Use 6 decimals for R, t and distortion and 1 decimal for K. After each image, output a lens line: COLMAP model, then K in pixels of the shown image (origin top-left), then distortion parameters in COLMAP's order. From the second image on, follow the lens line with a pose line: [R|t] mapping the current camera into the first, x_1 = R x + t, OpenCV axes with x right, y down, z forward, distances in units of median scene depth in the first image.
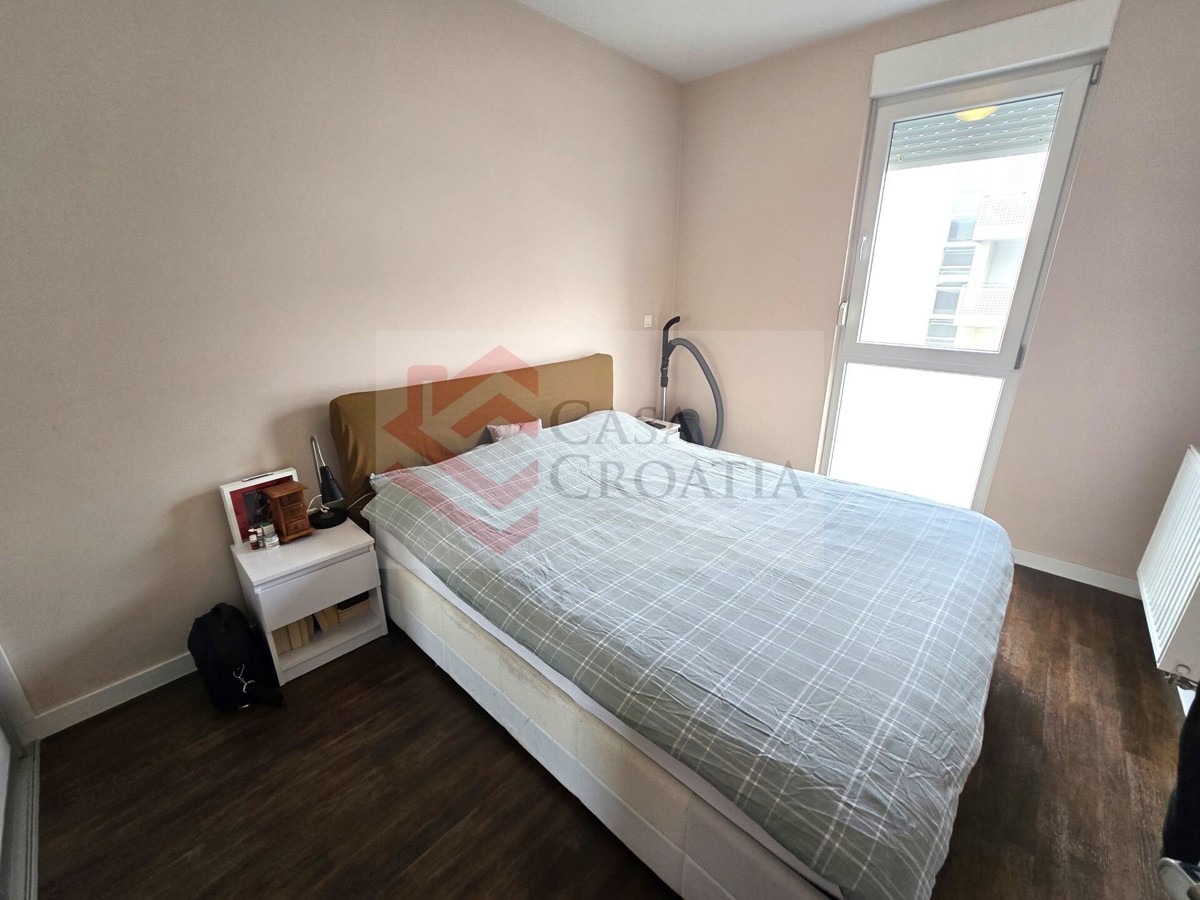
lens RADIAL K [[490.5, 0, 599.2], [0, 490.5, 451.2], [0, 0, 1]] dist [-0.002416, -0.000147]
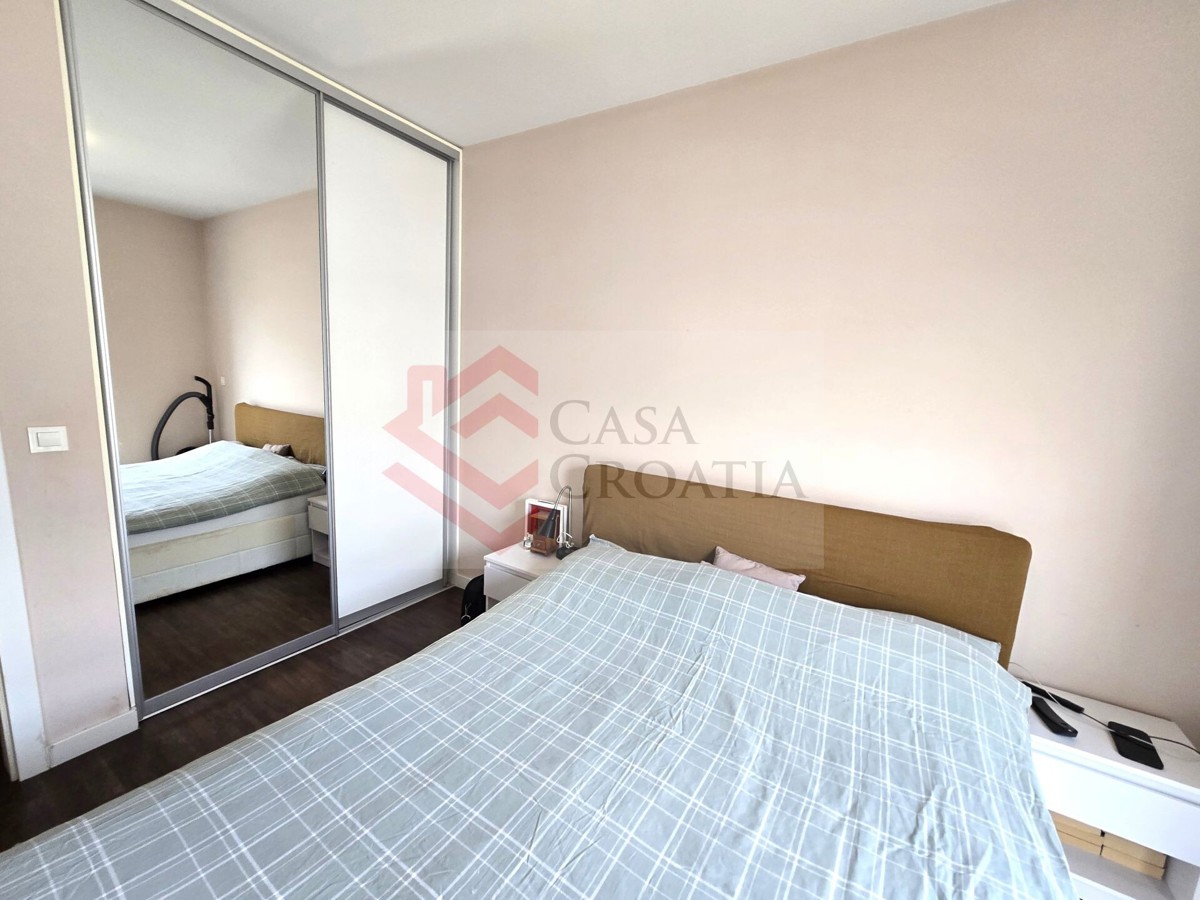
lens RADIAL K [[490.5, 0, 600.3], [0, 490.5, 450.7], [0, 0, 1]] dist [-0.002416, -0.000147]
pose [[0.180022, 0.165121, -0.969705, 0.710852], [-0.367066, 0.925878, 0.089514, -0.278925], [0.912609, 0.339831, 0.227289, 0.779425]]
